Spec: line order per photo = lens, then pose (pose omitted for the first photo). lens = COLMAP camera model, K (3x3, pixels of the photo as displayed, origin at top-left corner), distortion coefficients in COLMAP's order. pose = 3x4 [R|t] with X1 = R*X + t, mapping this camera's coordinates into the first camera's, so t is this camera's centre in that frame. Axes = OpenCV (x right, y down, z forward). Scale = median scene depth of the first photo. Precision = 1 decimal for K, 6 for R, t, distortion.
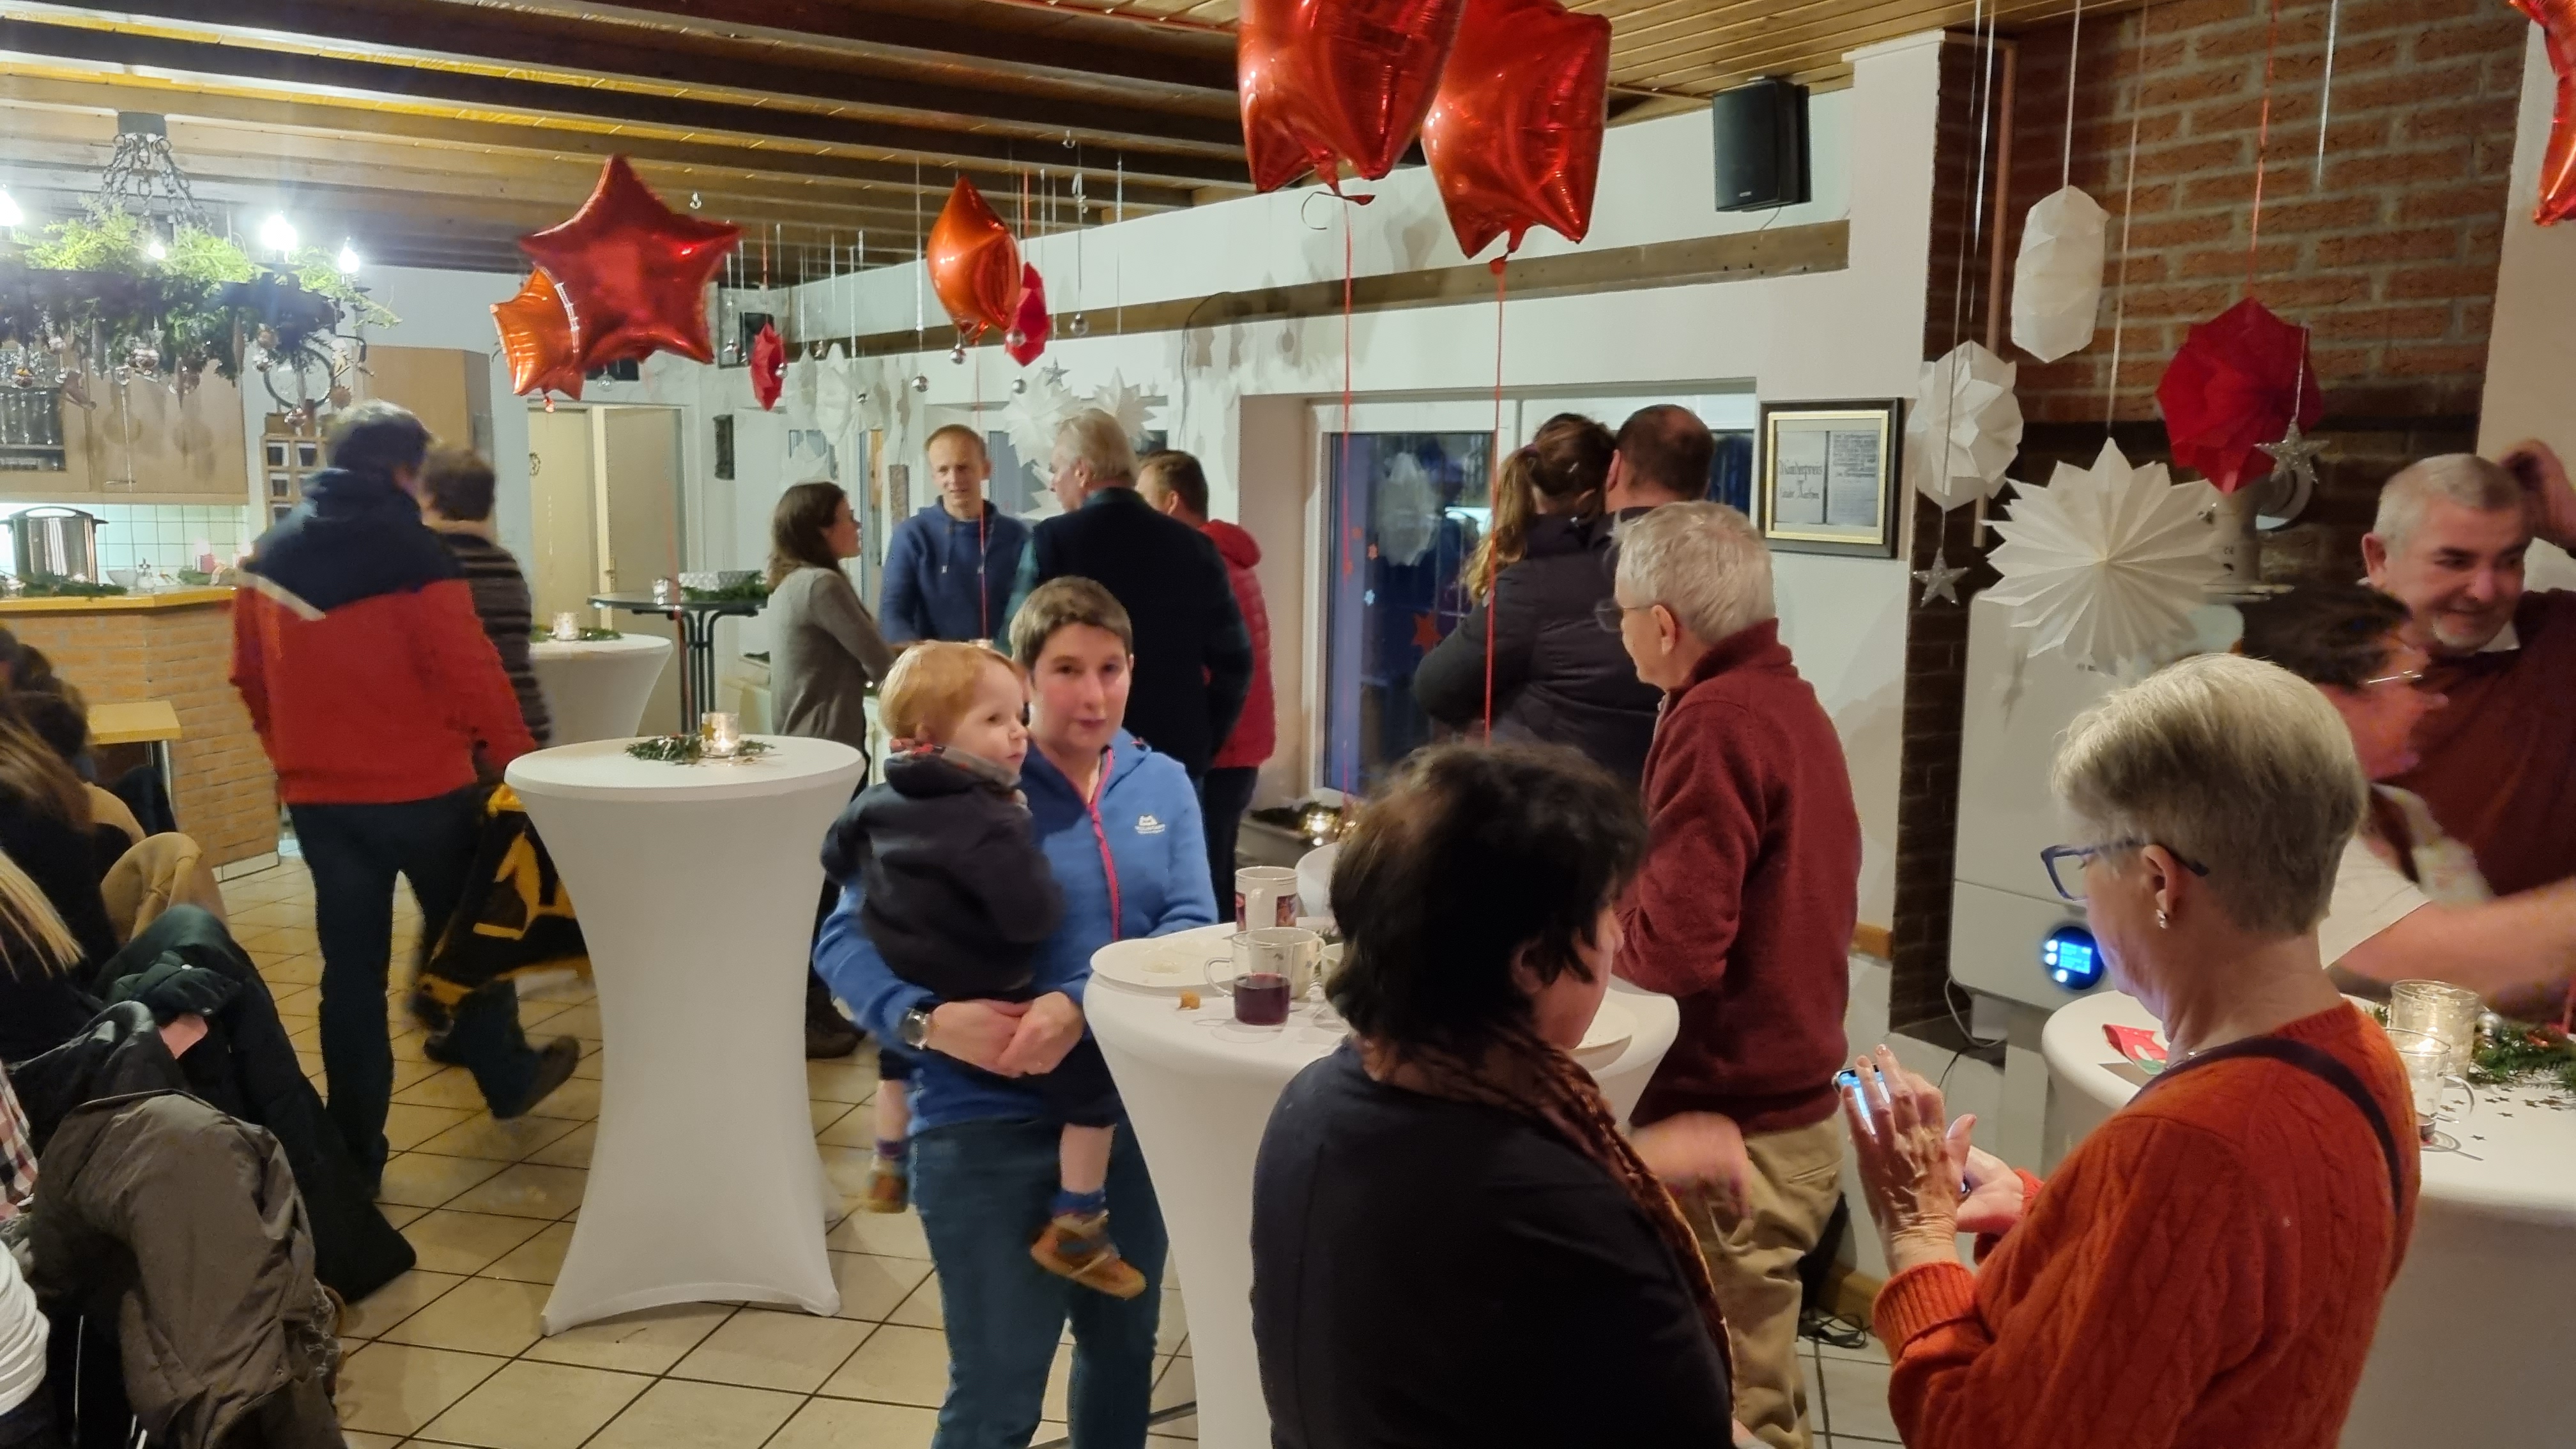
lens RADIAL K [[1917.1, 0, 1288.0], [0, 1917.1, 724.5], [0, 0, 1]] dist [0.074002, -0.066619]
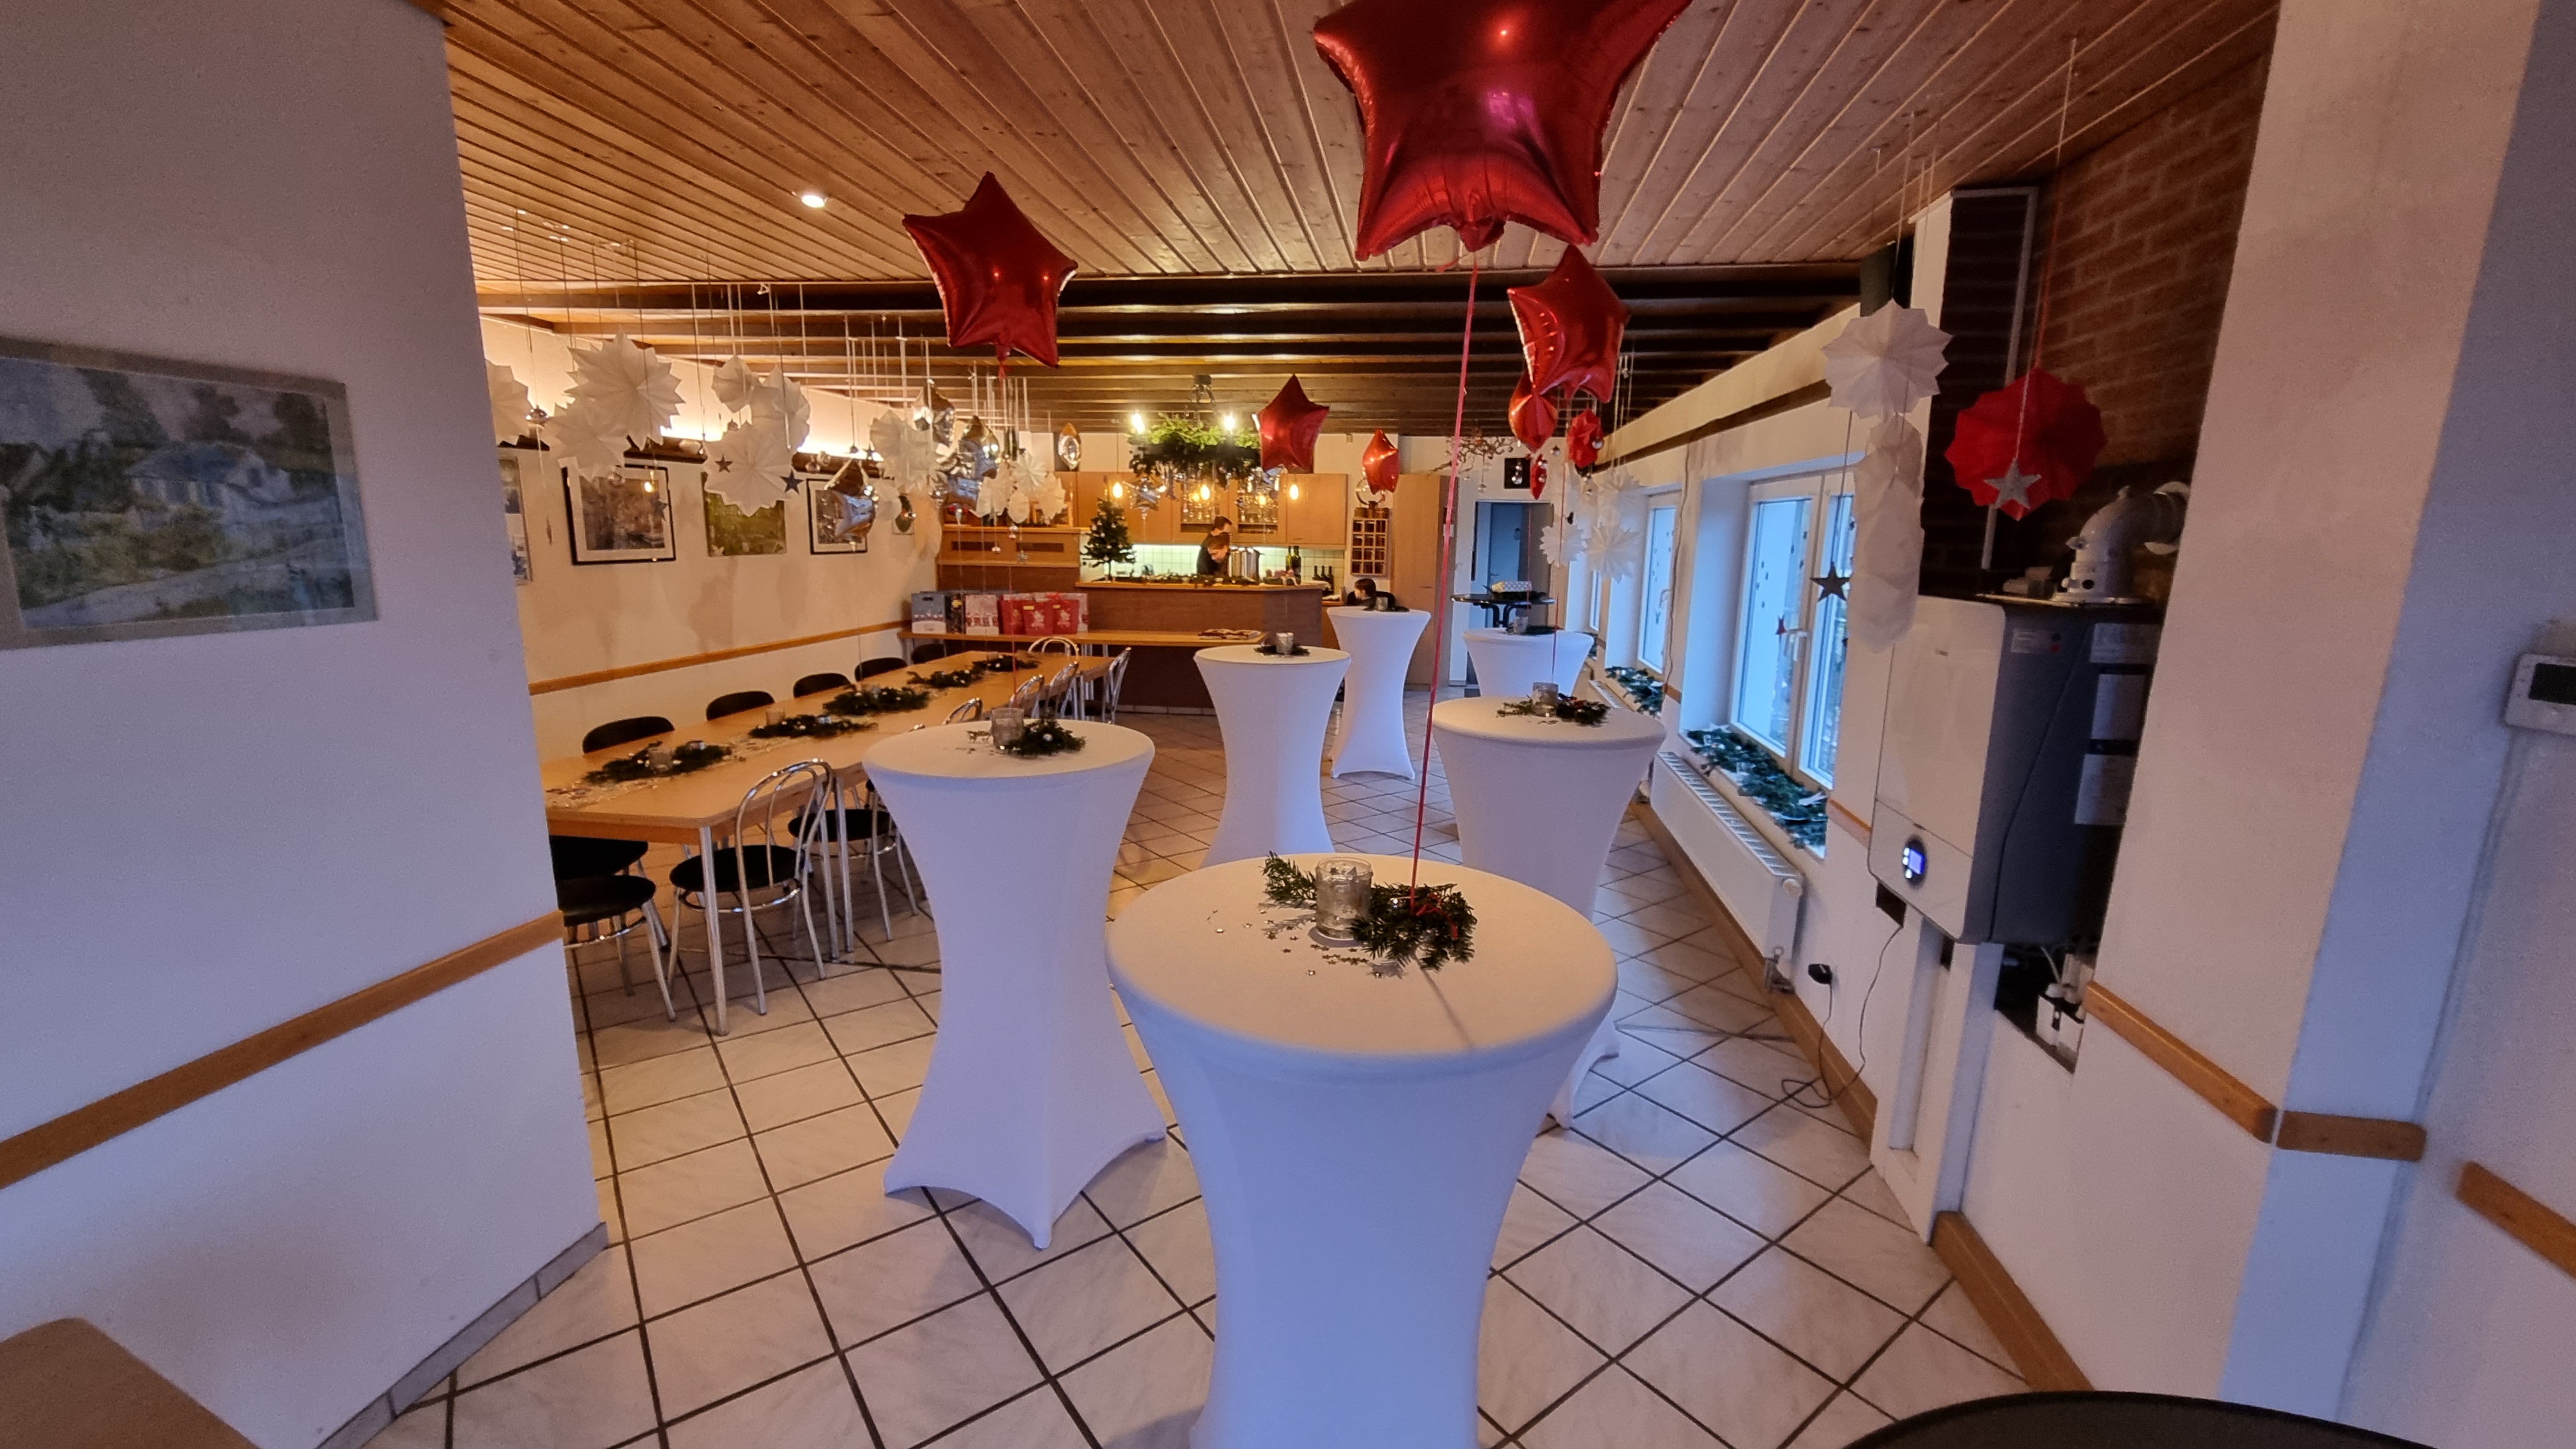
lens RADIAL K [[1045.0, 0, 1288.0], [0, 1045.0, 724.5], [0, 0, 1]] dist [-0.001017, 0.000092]
pose [[0.761756, 0.118635, -0.636910, 0.357305], [-0.094730, 0.992921, 0.071649, 0.007965], [0.640901, 0.005755, 0.767602, 0.095084]]
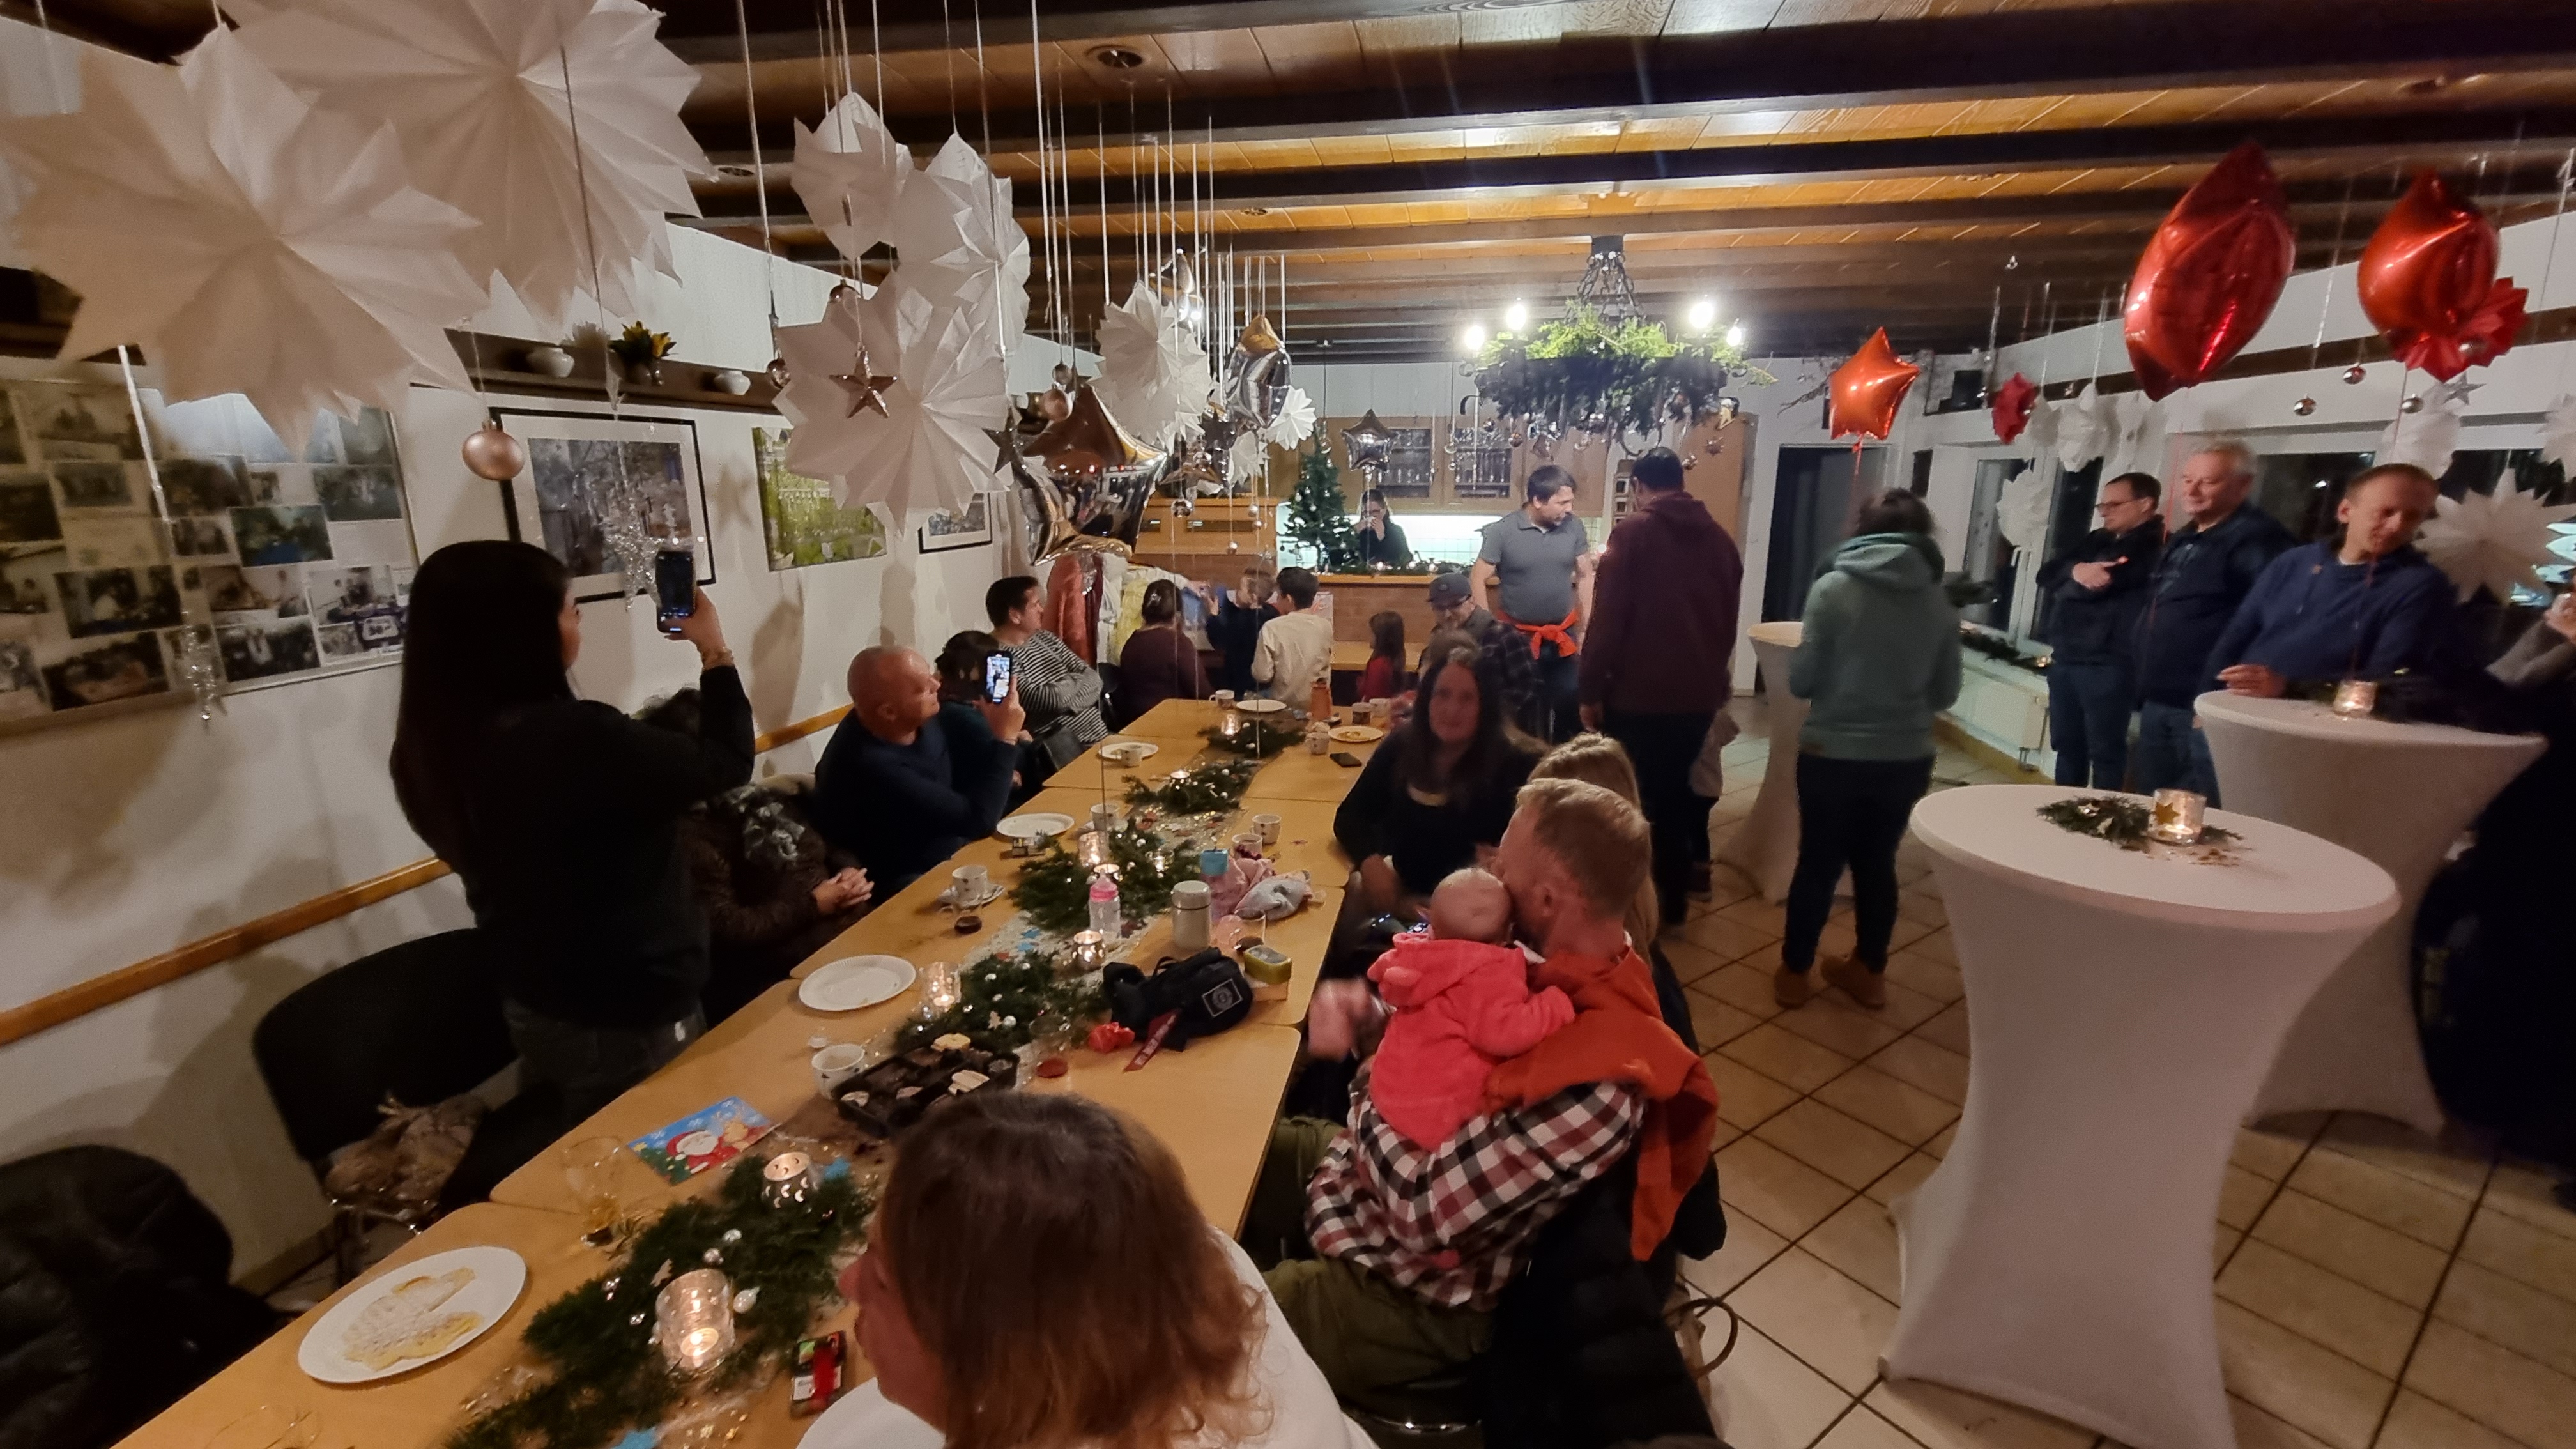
lens RADIAL K [[1045.0, 0, 1288.0], [0, 1045.0, 724.5], [0, 0, 1]] dist [-0.001017, 0.000092]
pose [[0.739811, 0.139923, -0.658104, -0.229973], [-0.077863, 0.989369, 0.122826, -0.050835], [0.668294, -0.039626, 0.742841, 0.304672]]
